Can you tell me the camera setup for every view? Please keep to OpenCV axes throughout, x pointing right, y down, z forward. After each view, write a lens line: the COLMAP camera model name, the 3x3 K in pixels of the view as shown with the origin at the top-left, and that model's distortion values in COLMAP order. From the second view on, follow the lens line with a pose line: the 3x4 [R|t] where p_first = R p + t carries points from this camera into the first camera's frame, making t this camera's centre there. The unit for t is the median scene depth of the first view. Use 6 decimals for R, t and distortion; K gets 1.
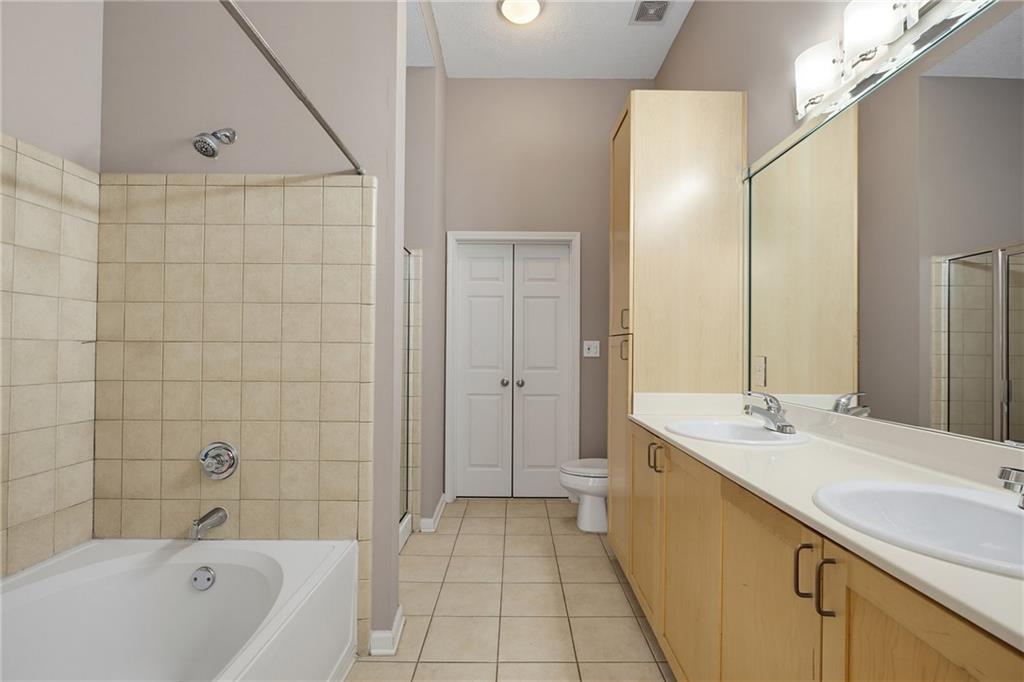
lens RADIAL K [[460.2, 0, 516.2], [0, 460.2, 344.4], [0, 0, 1]] dist [-0.003645, 0.000084]
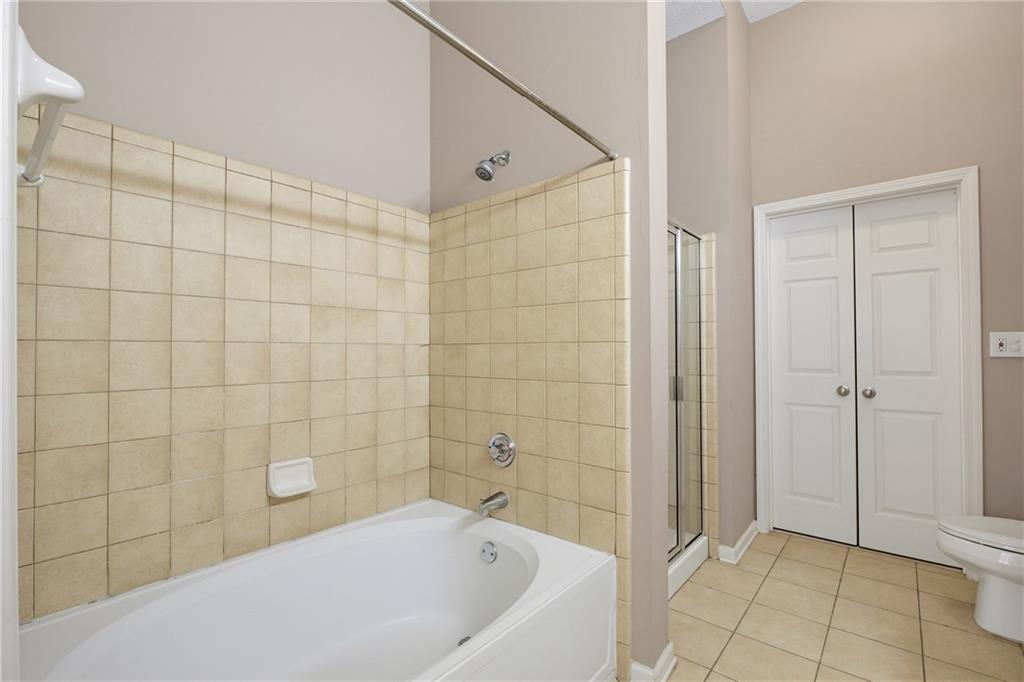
lens RADIAL K [[460.2, 0, 516.2], [0, 460.2, 344.4], [0, 0, 1]] dist [-0.003645, 0.000084]
pose [[0.765694, -0.017155, -0.642977, 0.102438], [0.016849, 0.999836, -0.006612, 0.004747], [0.642985, -0.005771, 0.765857, 0.164600]]
